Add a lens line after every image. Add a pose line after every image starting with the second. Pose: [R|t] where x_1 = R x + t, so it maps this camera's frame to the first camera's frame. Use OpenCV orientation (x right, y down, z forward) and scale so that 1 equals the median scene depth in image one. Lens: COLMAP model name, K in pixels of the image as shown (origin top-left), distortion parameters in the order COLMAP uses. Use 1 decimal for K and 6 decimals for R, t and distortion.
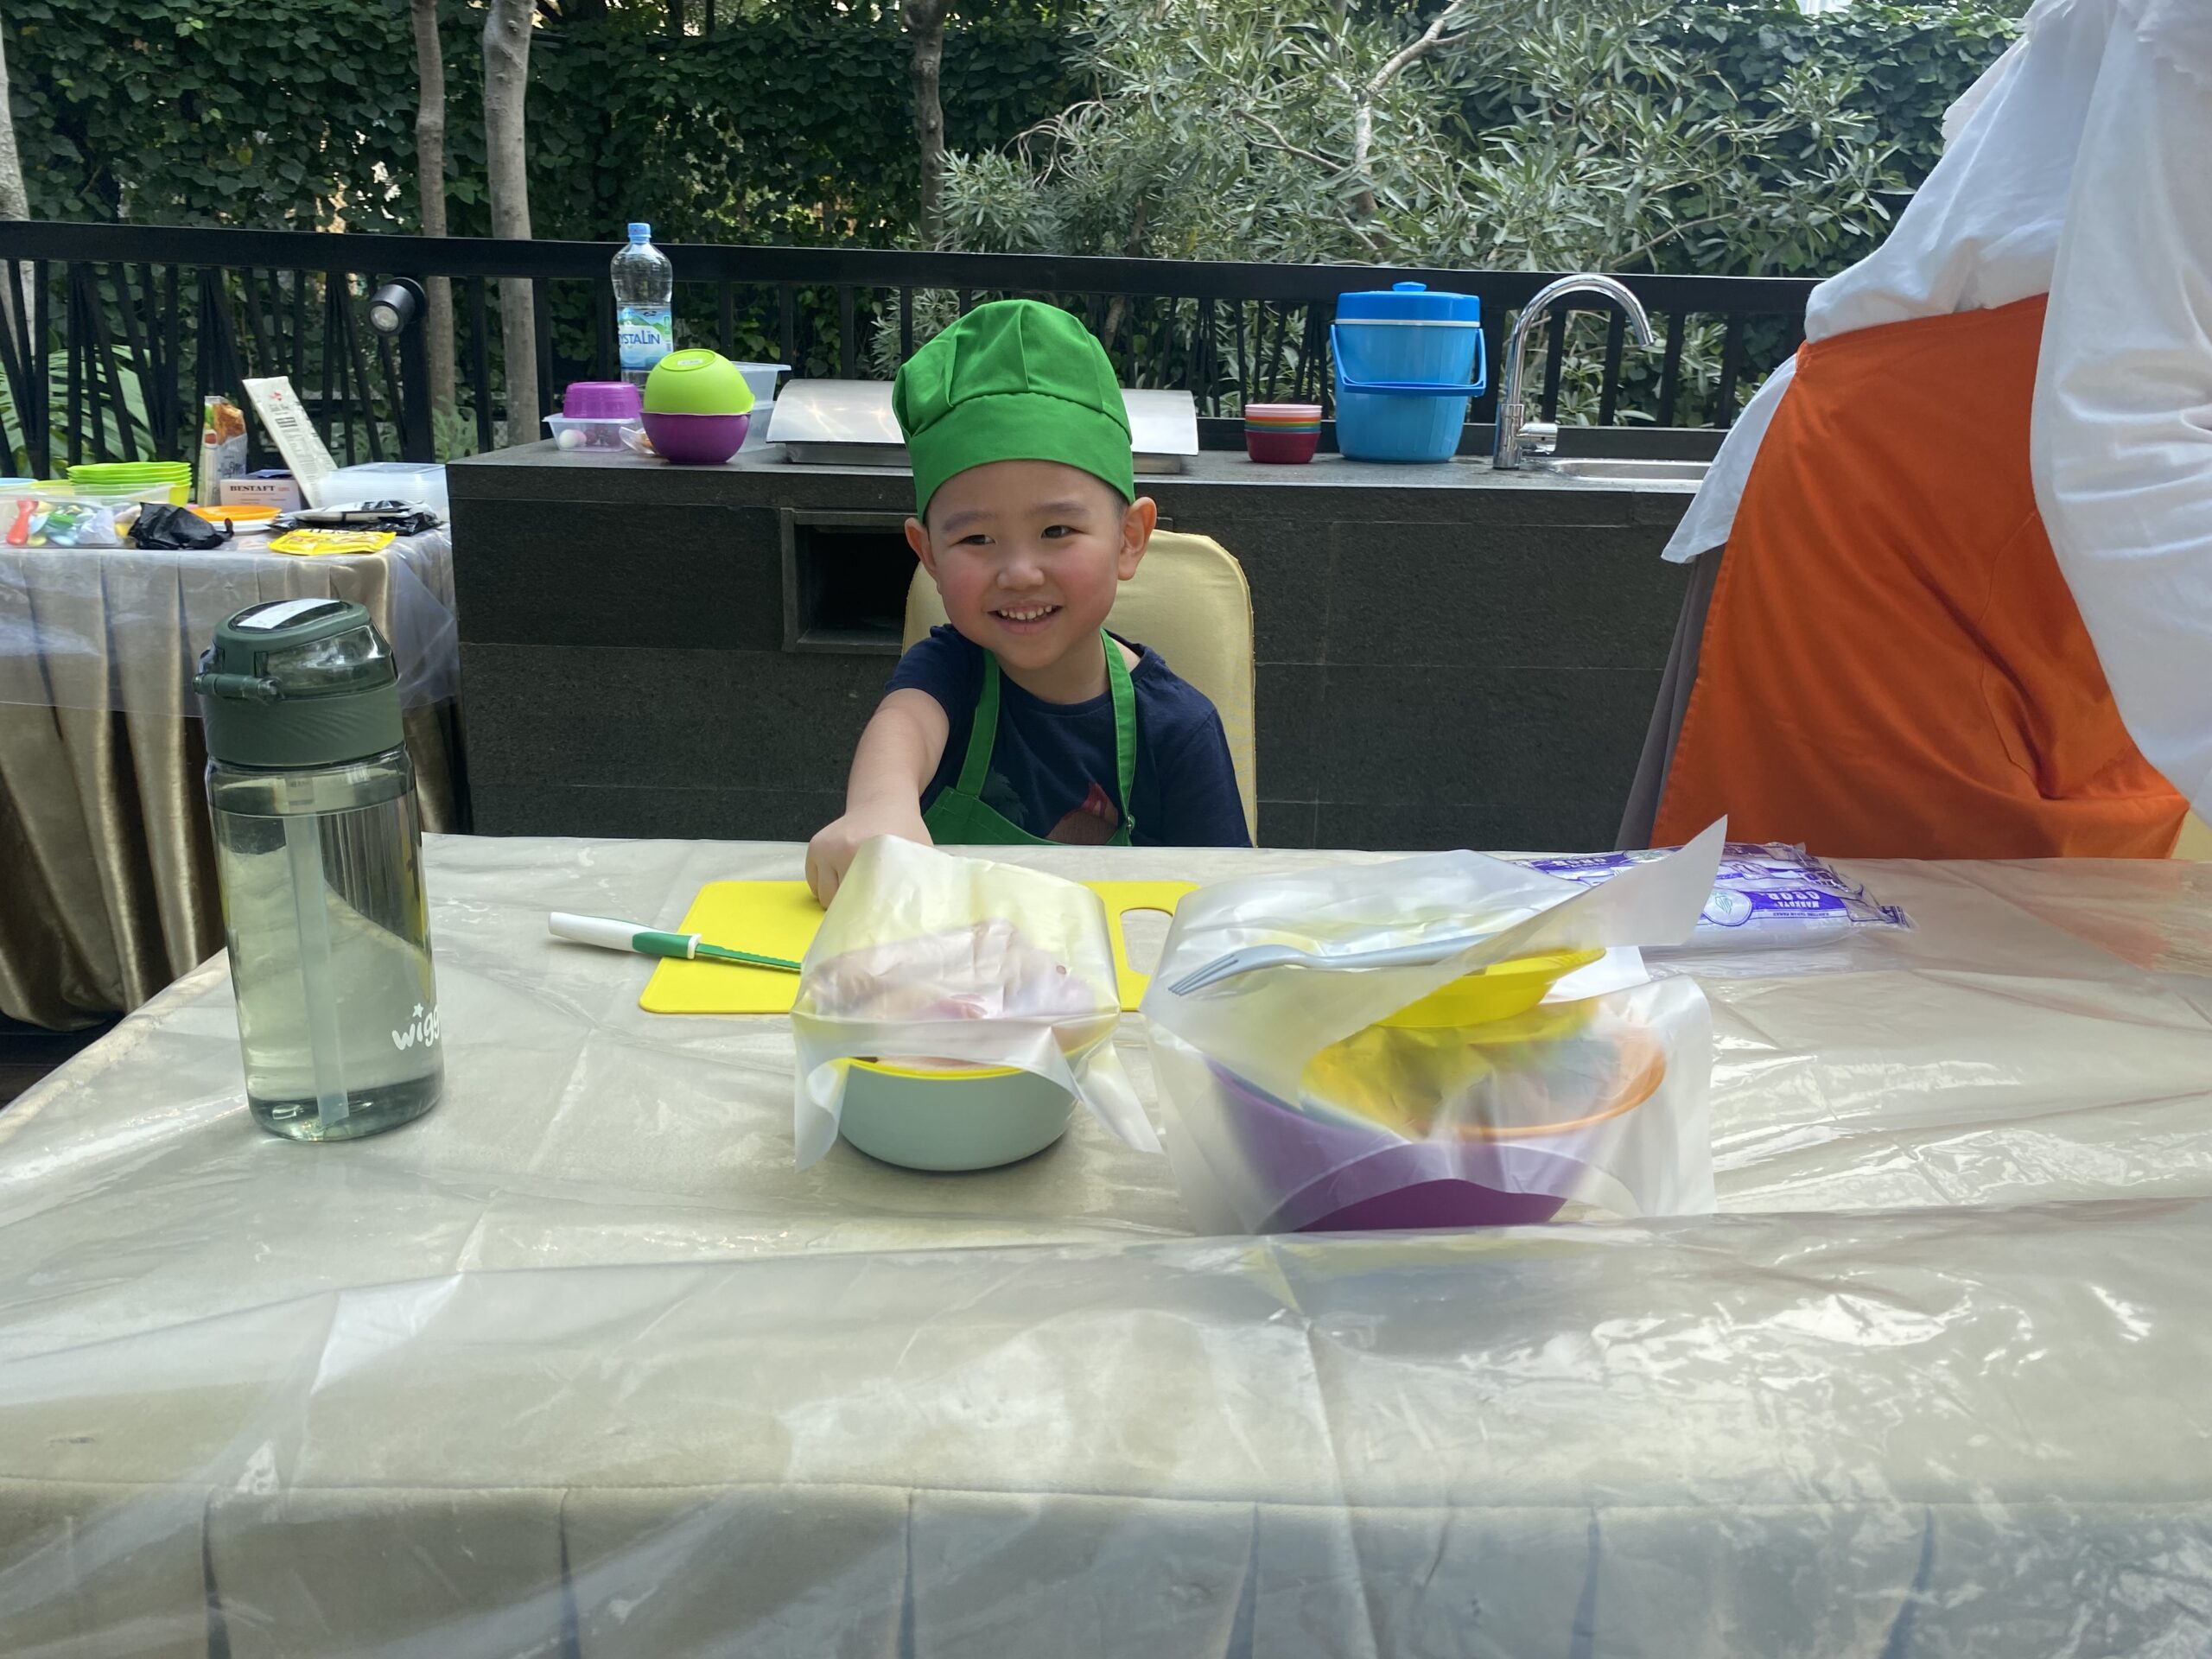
lens RADIAL K [[1729.8, 0, 1100.1], [0, 1729.8, 819.8], [0, 0, 1]] dist [0.001892, -0.004270]
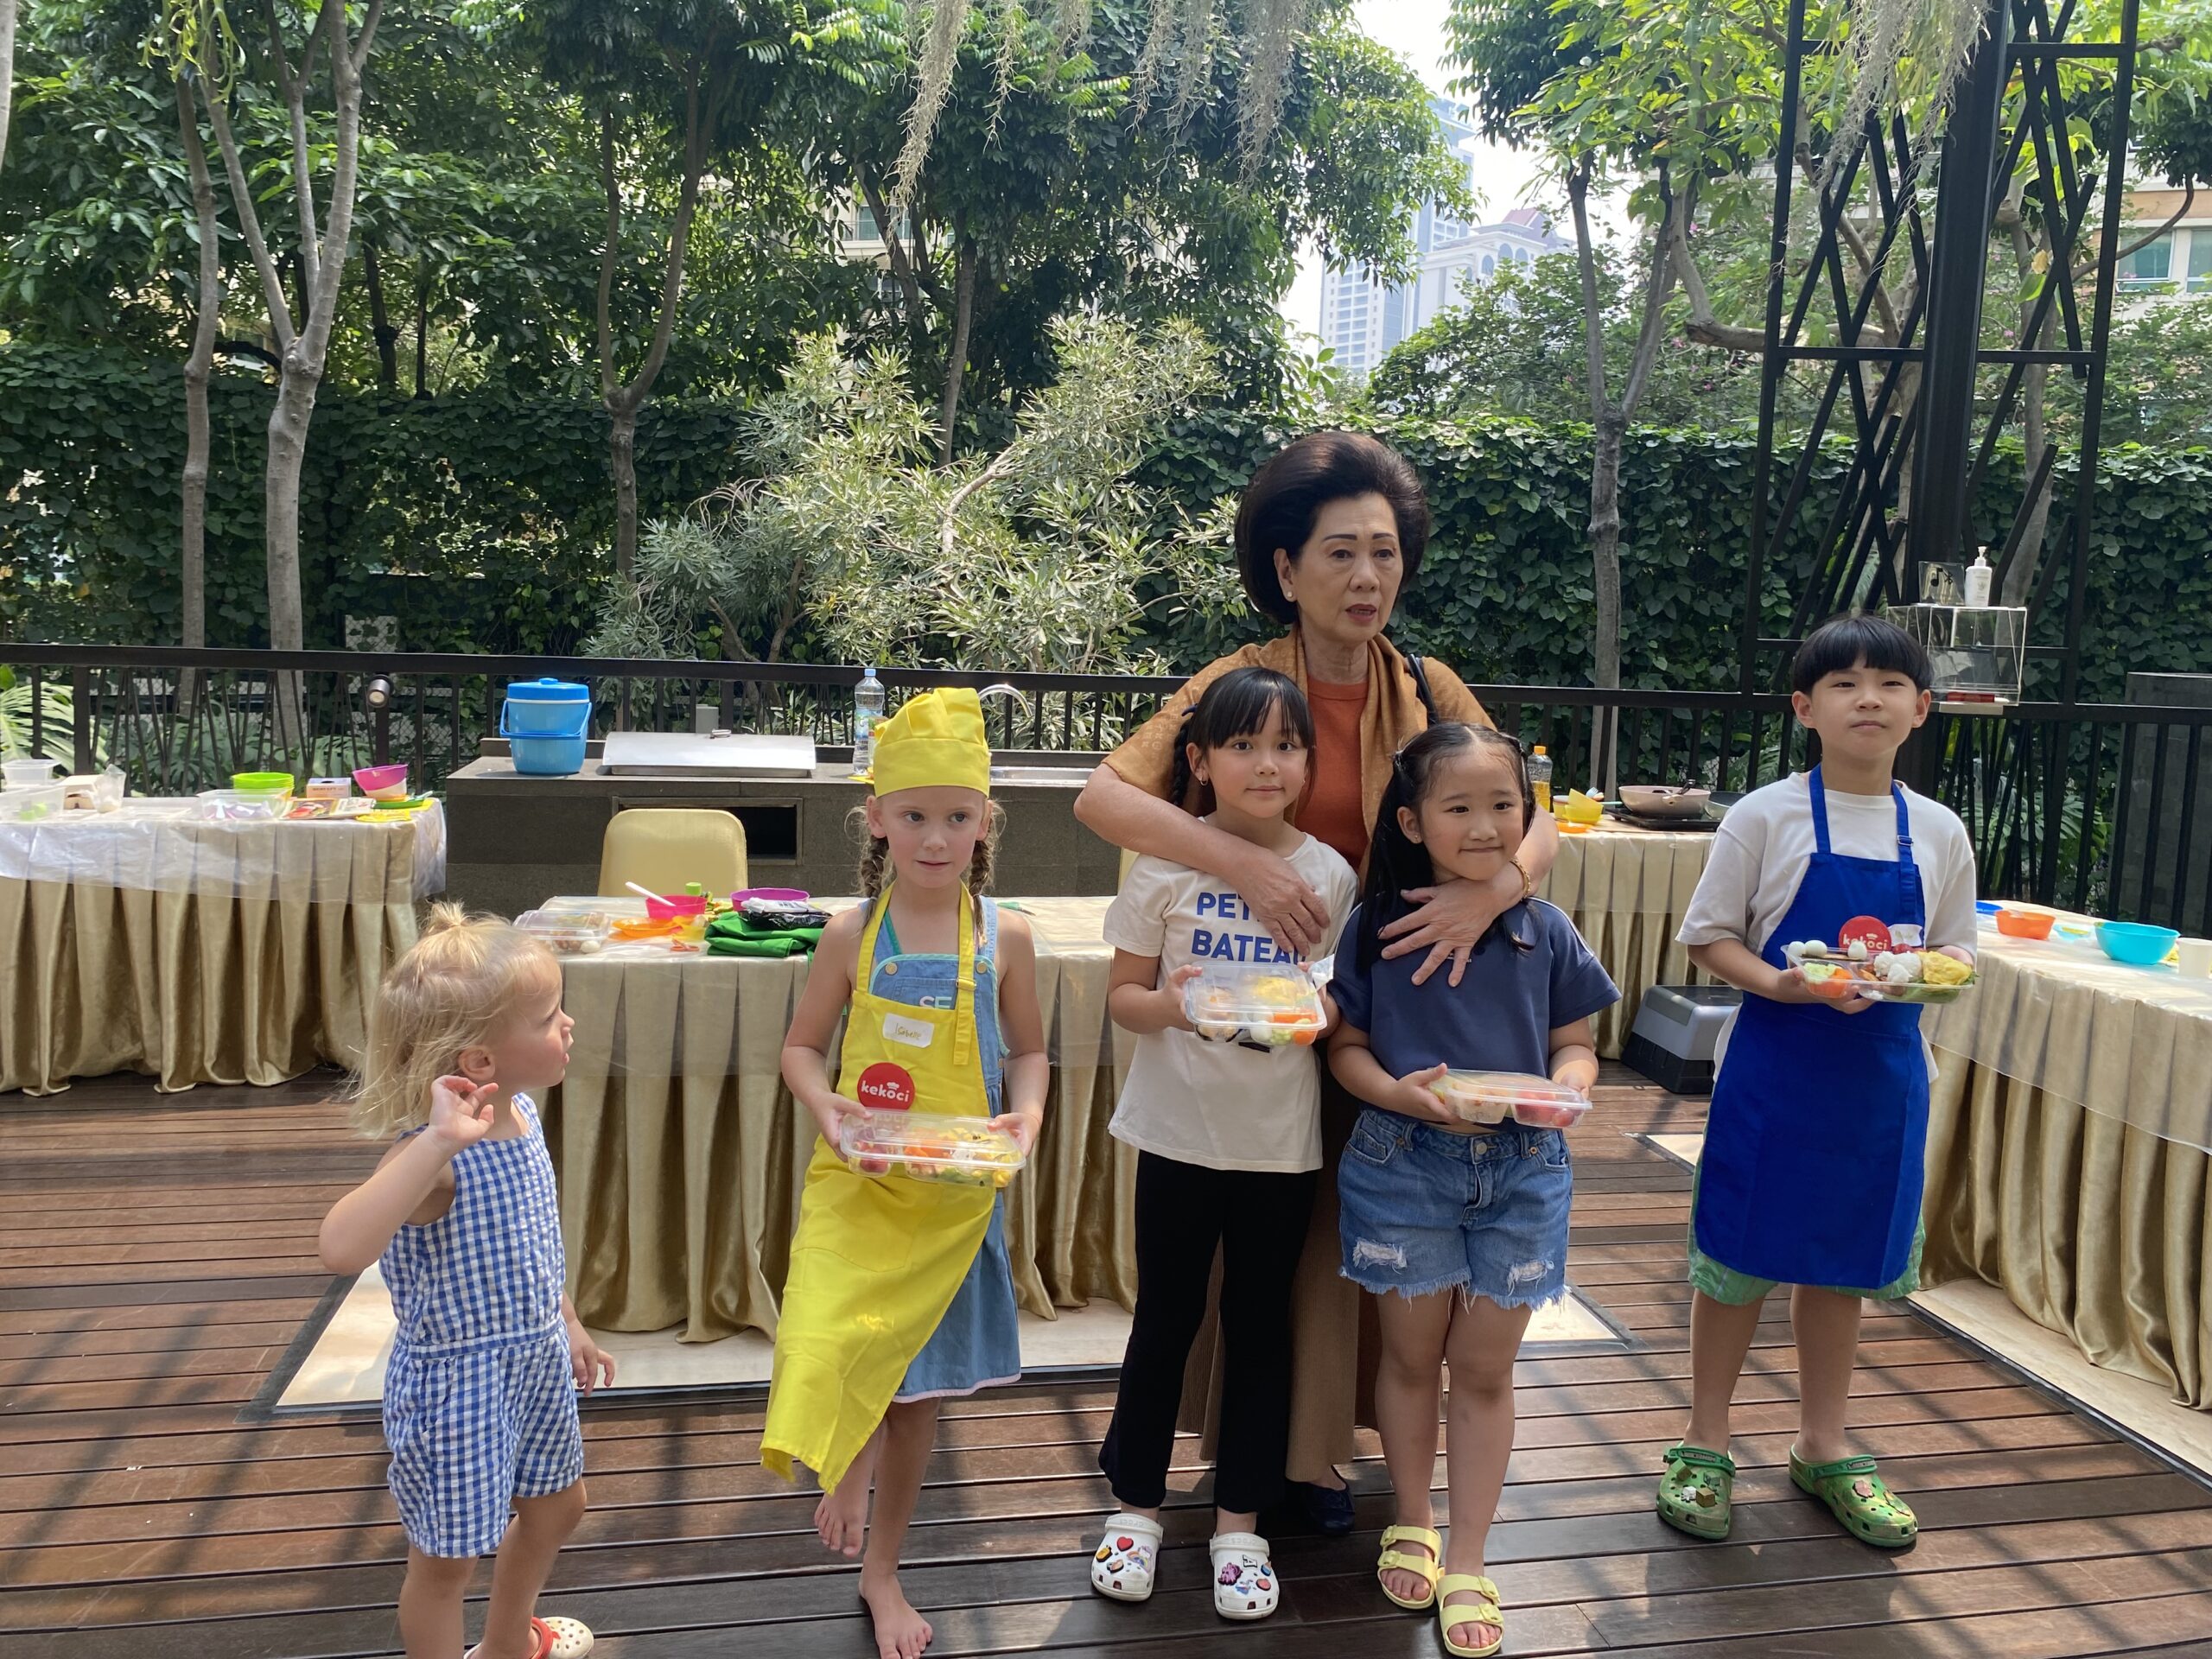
lens RADIAL K [[1729.8, 0, 1086.9], [0, 1729.8, 786.9], [0, 0, 1]] dist [0.001892, -0.004270]
pose [[0.983188, -0.009428, 0.182350, -0.000429], [0.040553, 0.984999, -0.167727, 0.036725], [-0.178033, 0.172302, 0.968822, -0.229464]]
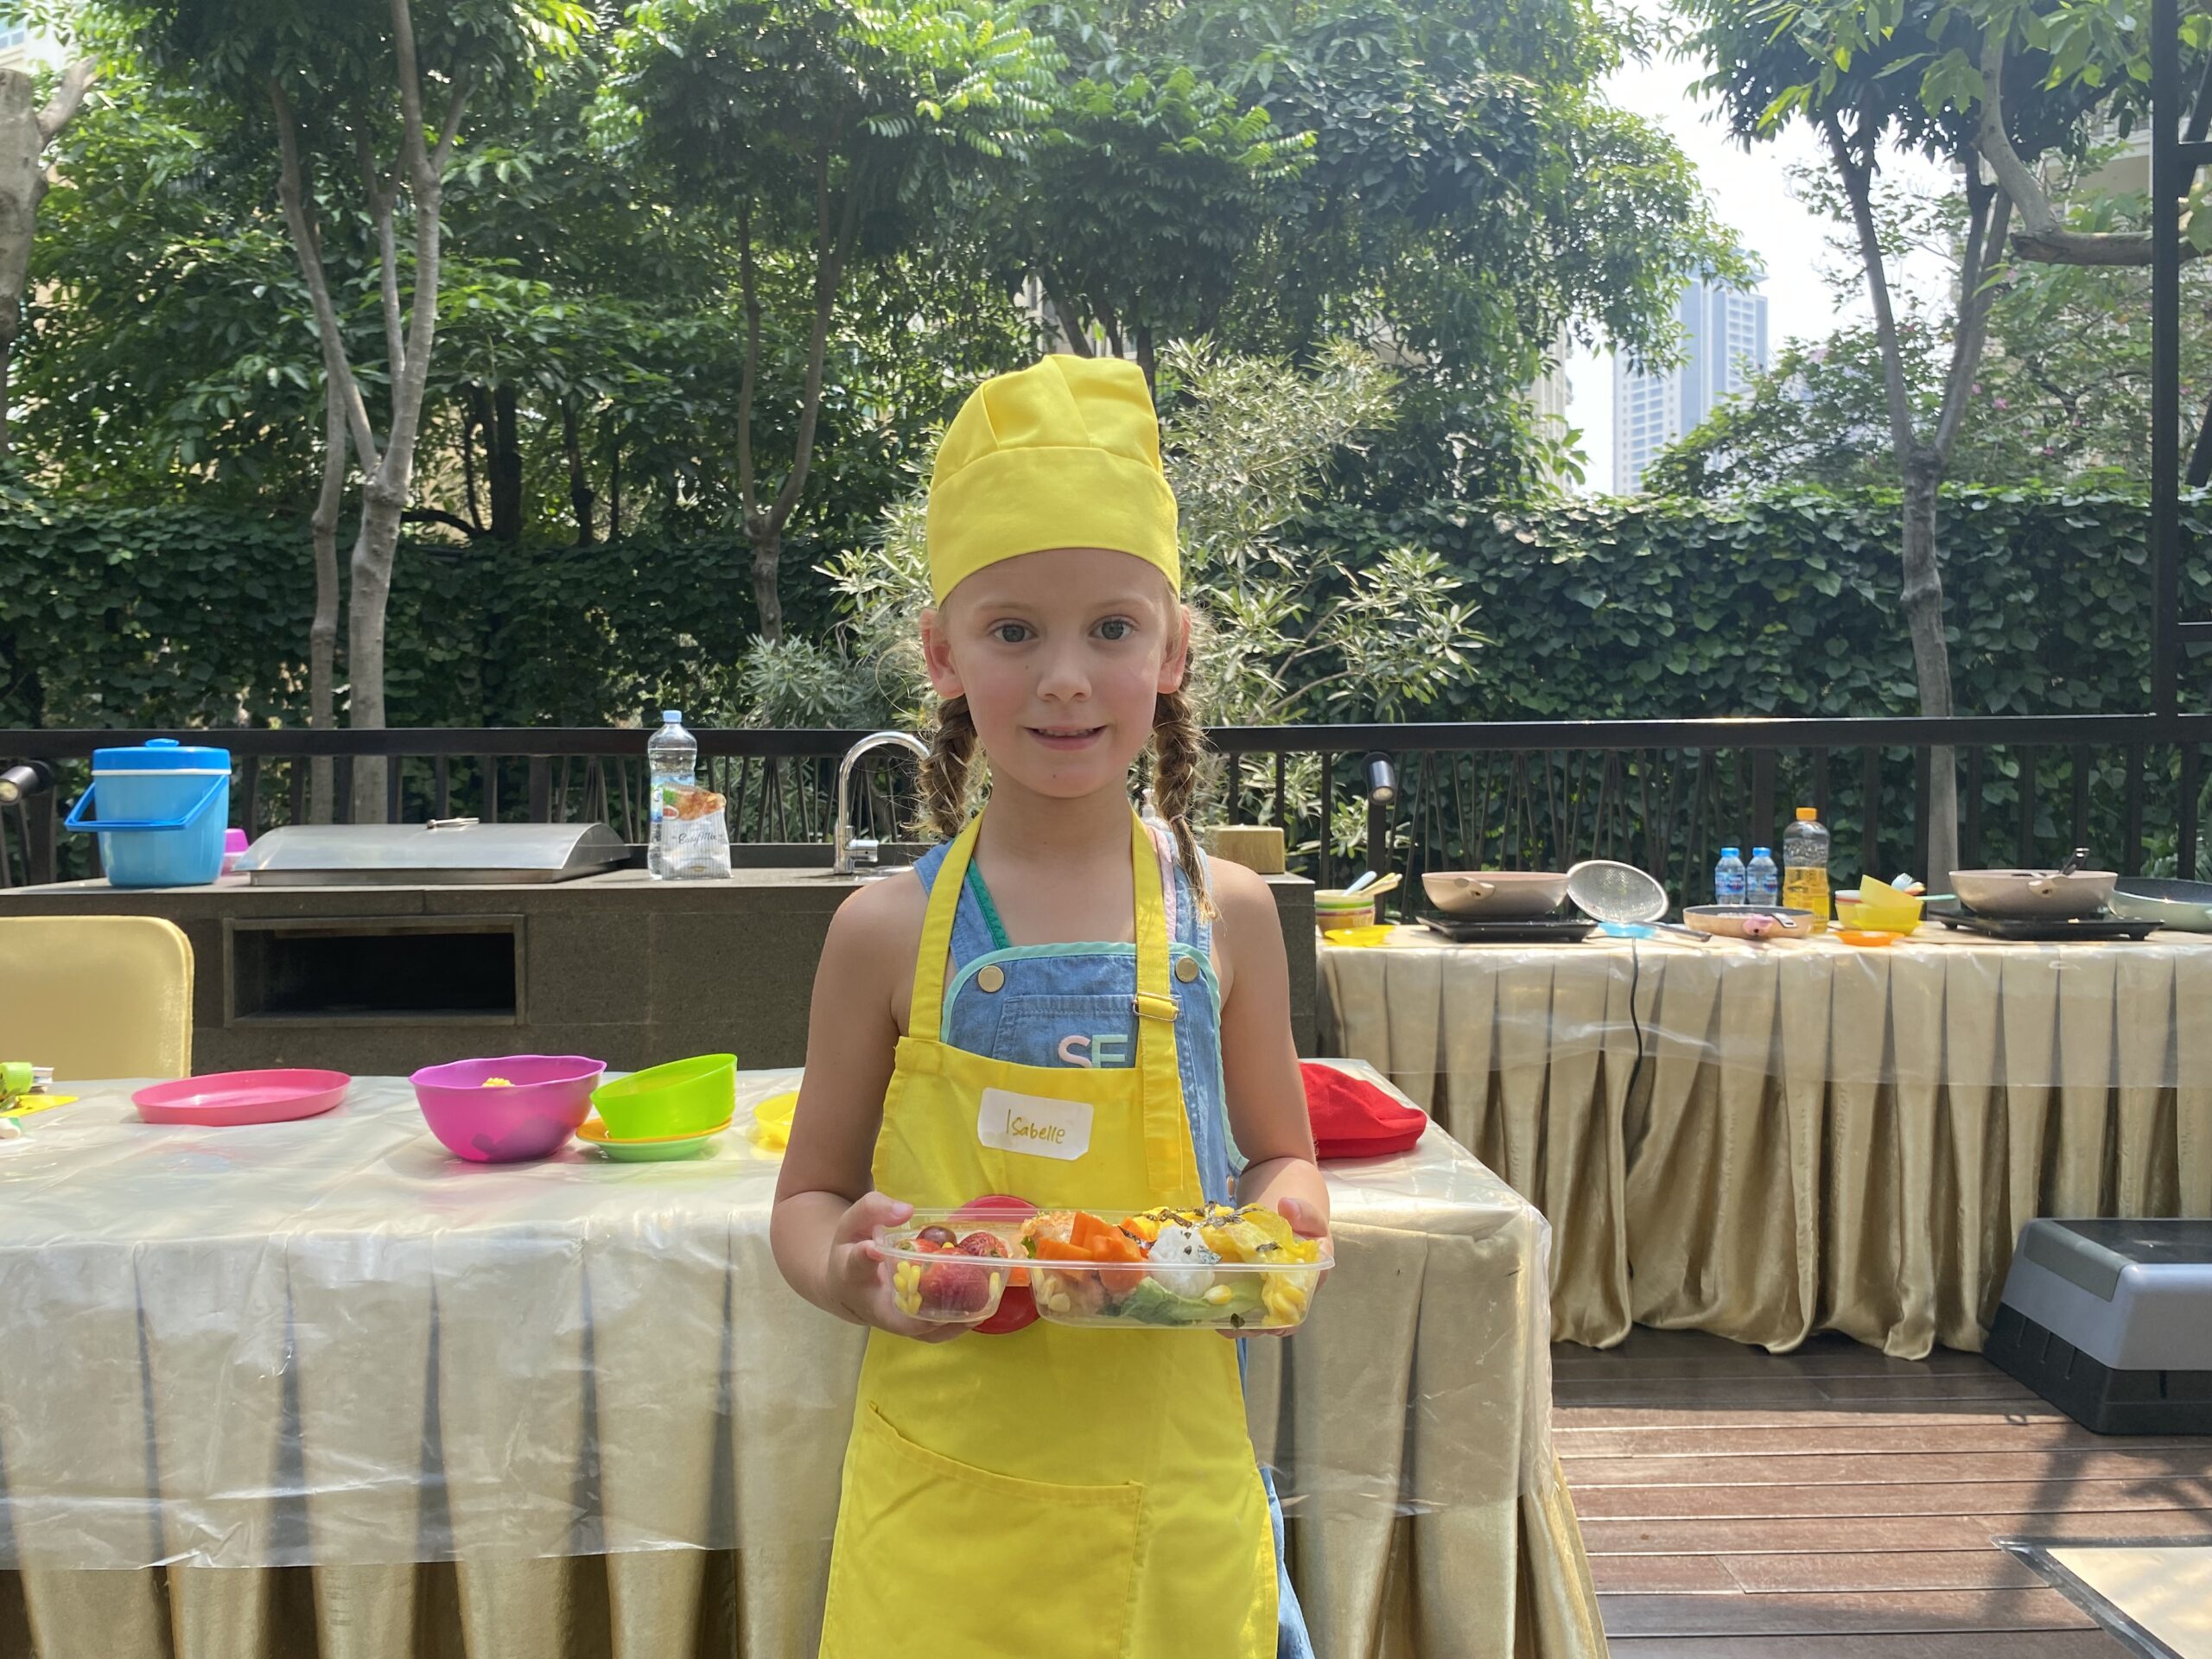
lens RADIAL K [[1729.8, 0, 1093.2], [0, 1729.8, 805.2], [0, 0, 1]] dist [0.001892, -0.004270]
pose [[0.999352, -0.032633, 0.015157, 0.091015], [0.035464, 0.964516, -0.261630, 0.021230], [-0.006081, 0.261998, 0.965049, -0.061655]]
